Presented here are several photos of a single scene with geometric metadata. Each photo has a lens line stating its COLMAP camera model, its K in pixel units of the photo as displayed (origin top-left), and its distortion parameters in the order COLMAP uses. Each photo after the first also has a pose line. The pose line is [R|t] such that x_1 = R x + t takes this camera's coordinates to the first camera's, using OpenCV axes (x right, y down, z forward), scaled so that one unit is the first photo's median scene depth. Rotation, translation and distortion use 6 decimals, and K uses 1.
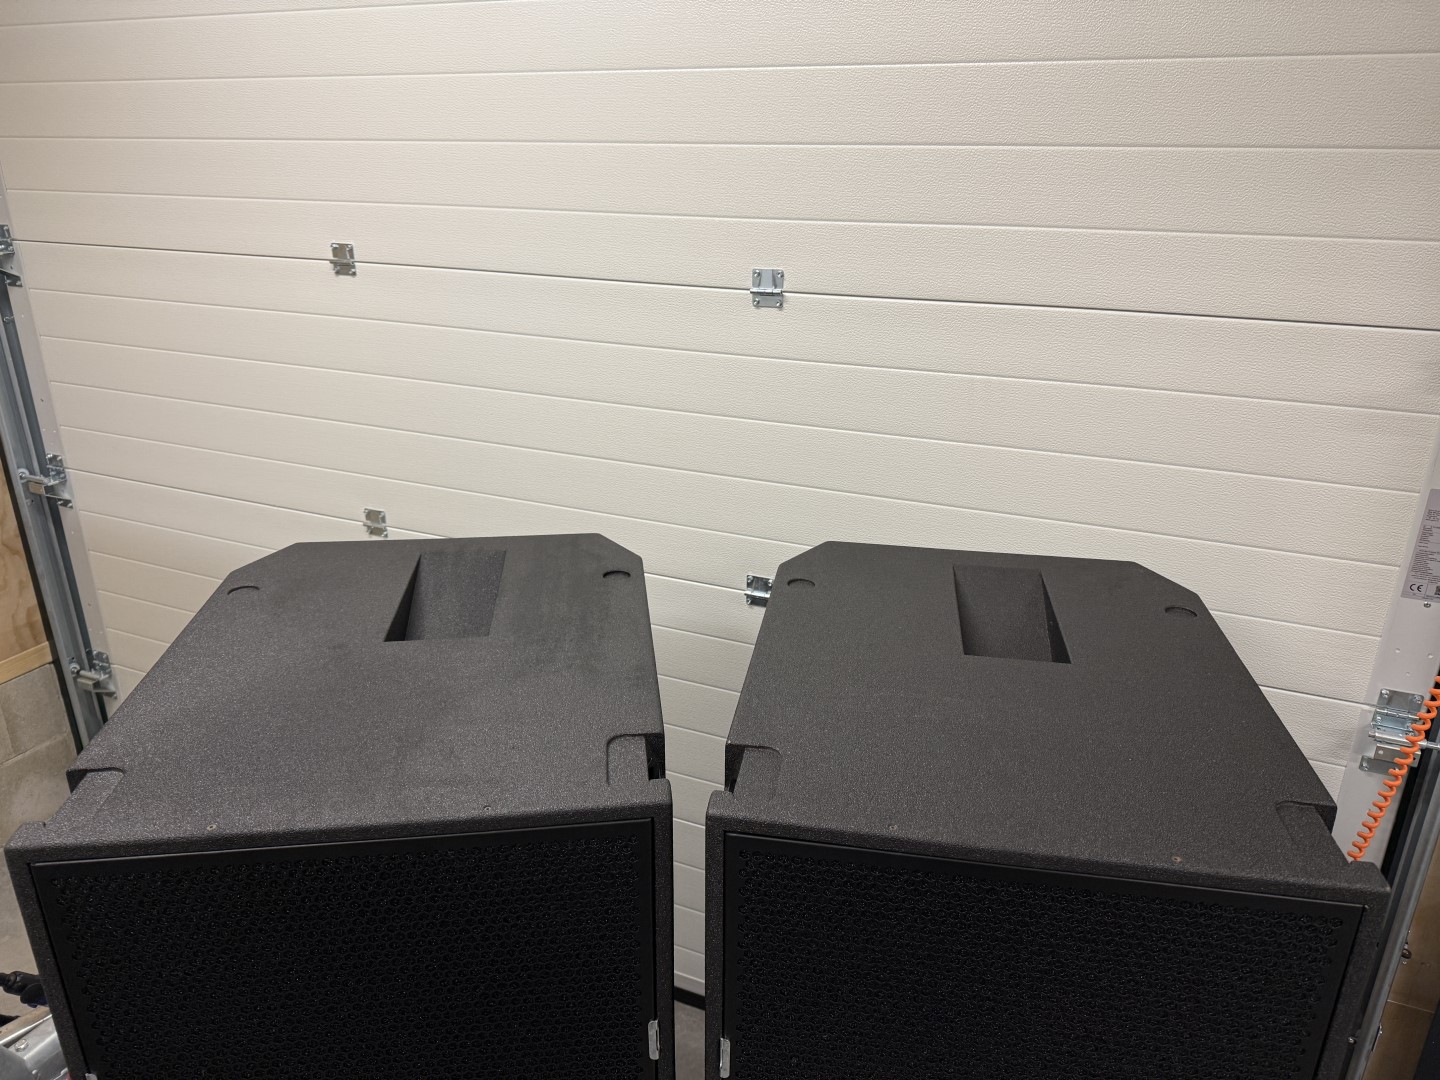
lens RADIAL K [[1012.4, 0, 723.7], [0, 1012.4, 540.8], [0, 0, 1]] dist [0.029058, -0.023114]
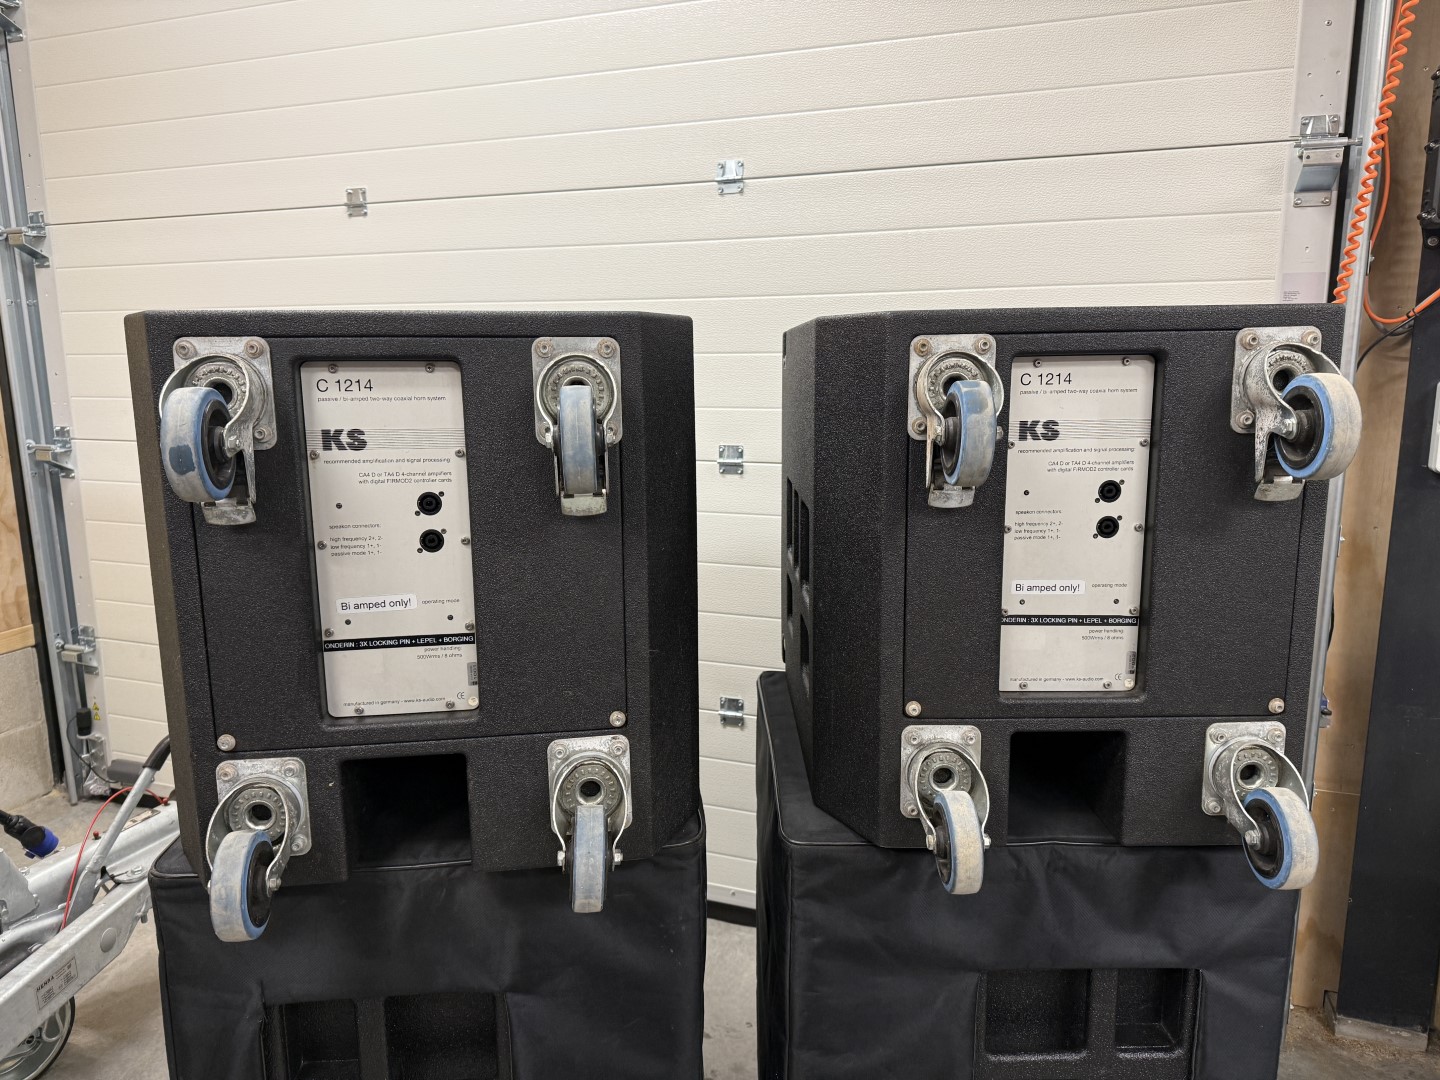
lens RADIAL K [[1012.4, 0, 723.7], [0, 1012.4, 540.8], [0, 0, 1]] dist [0.029058, -0.023114]
pose [[0.998445, -0.023729, 0.050453, -0.021537], [0.032504, 0.982958, -0.180936, 0.240346], [-0.045300, 0.182295, 0.982200, -0.055102]]
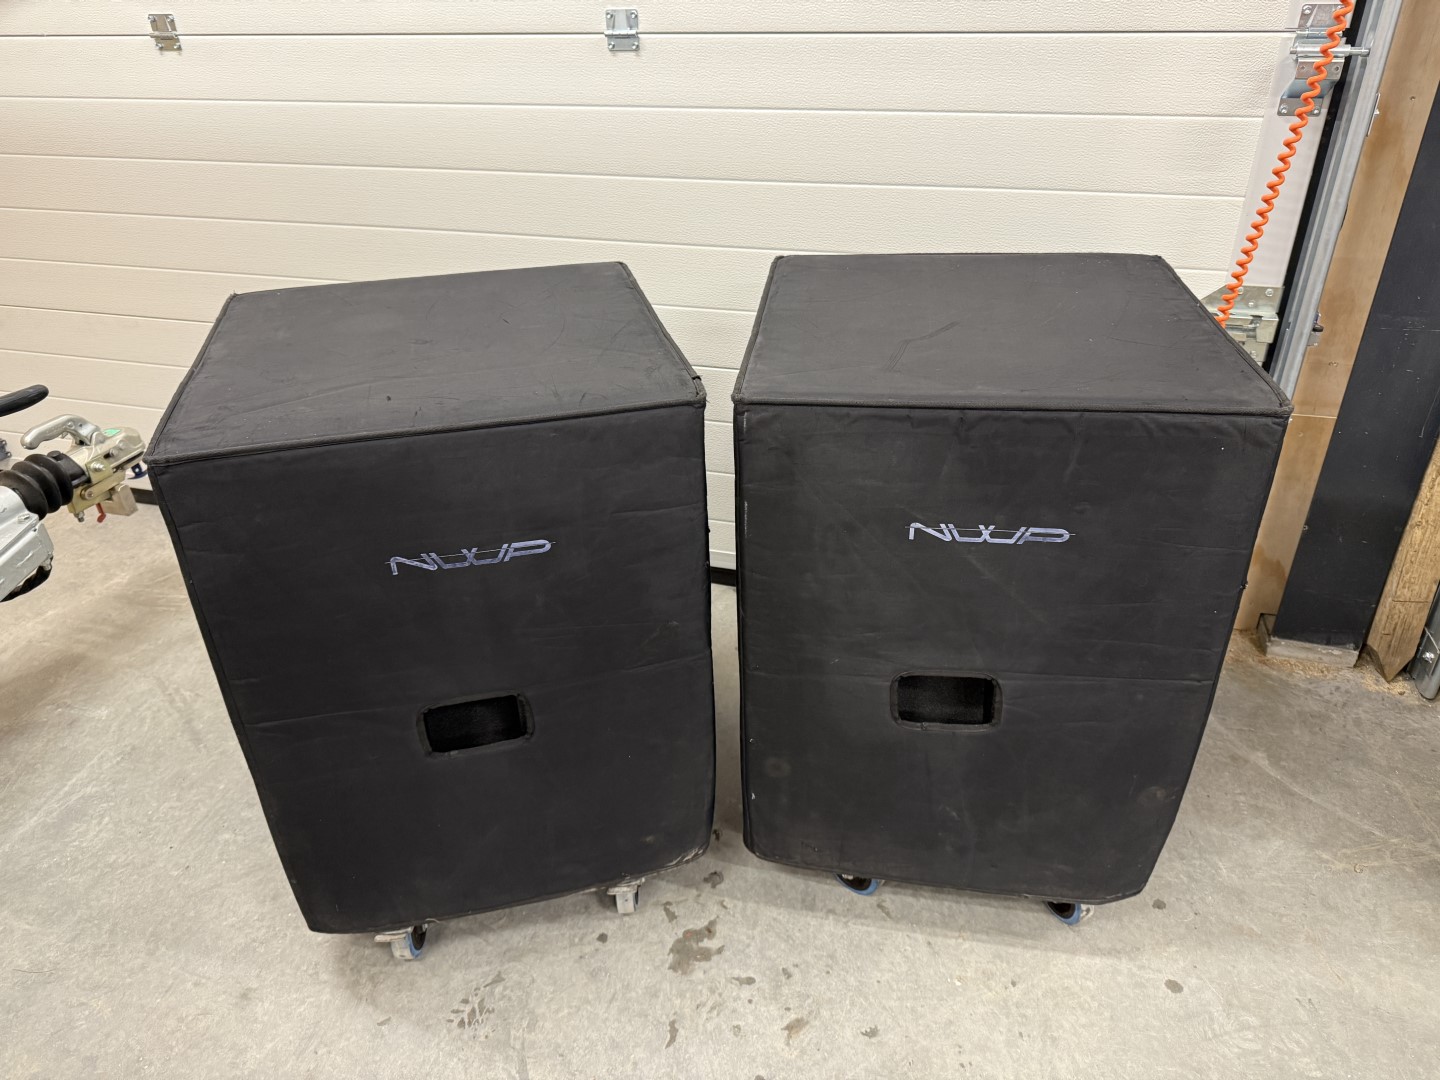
lens RADIAL K [[1032.3, 0, 720.0], [0, 1032.3, 540.0], [0, 0, 1]] dist [0.000647, -0.002282]
pose [[0.992153, -0.090940, 0.085803, 0.003117], [0.074954, 0.981894, 0.173972, 0.232931], [-0.100070, -0.166176, 0.981005, 0.039373]]
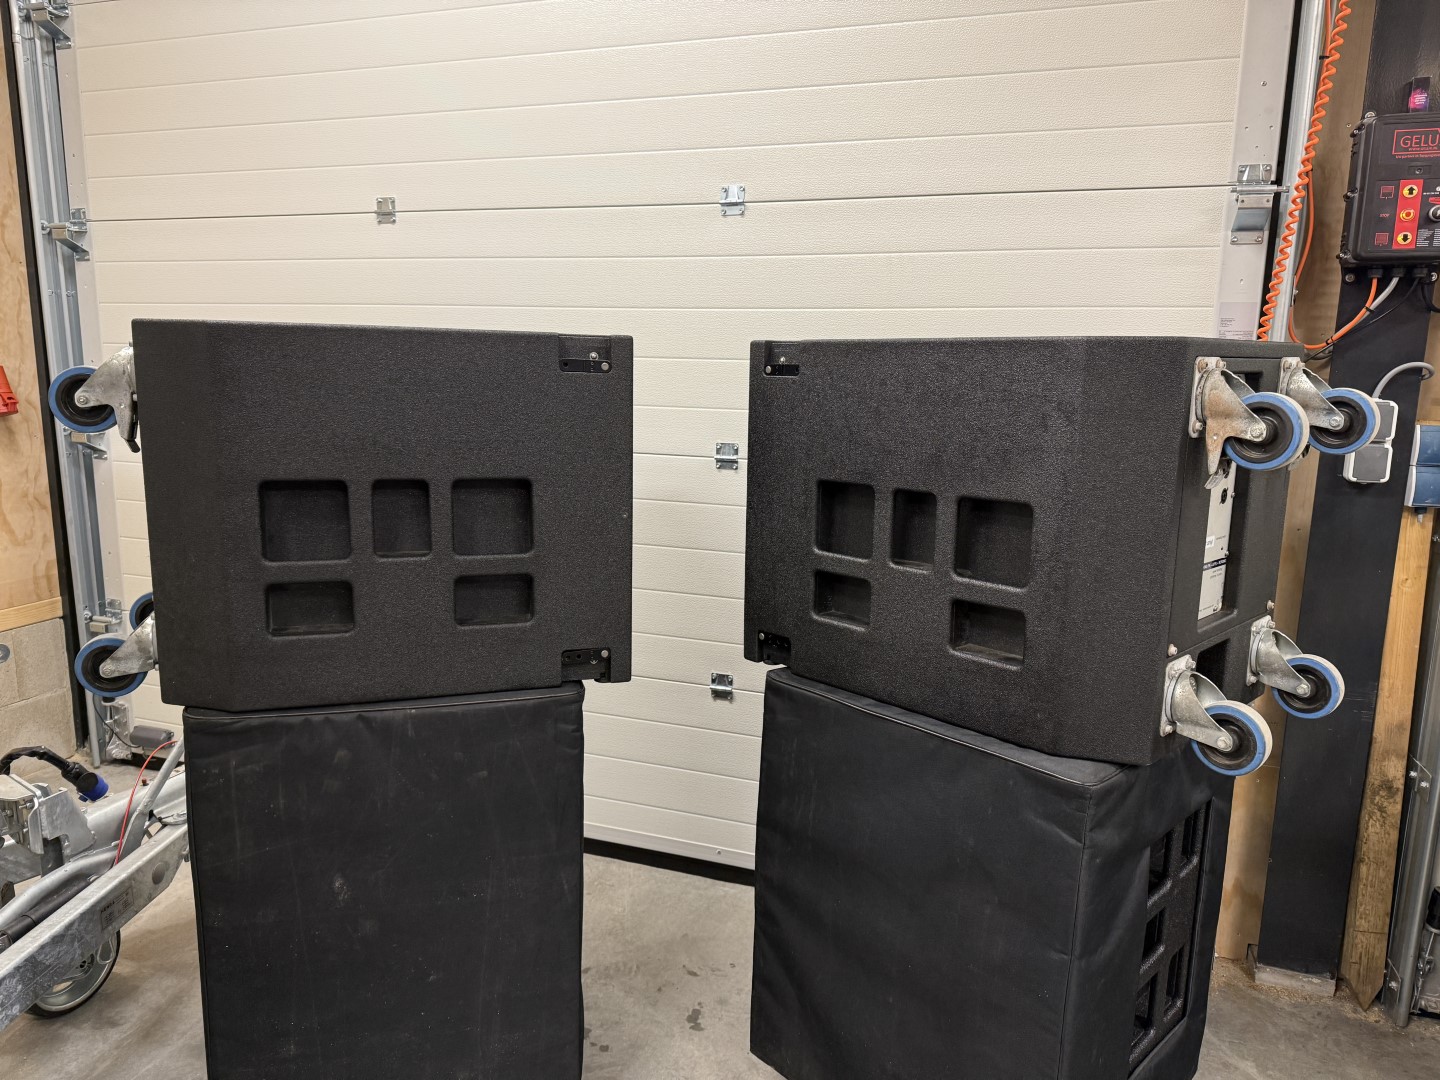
lens RADIAL K [[1008.9, 0, 724.8], [0, 1008.9, 543.9], [0, 0, 1]] dist [0.033412, -0.026812]
pose [[0.997582, -0.000854, 0.069499, -0.036626], [0.013351, 0.983660, -0.179539, 0.264979], [-0.068210, 0.180033, 0.981293, -0.126836]]
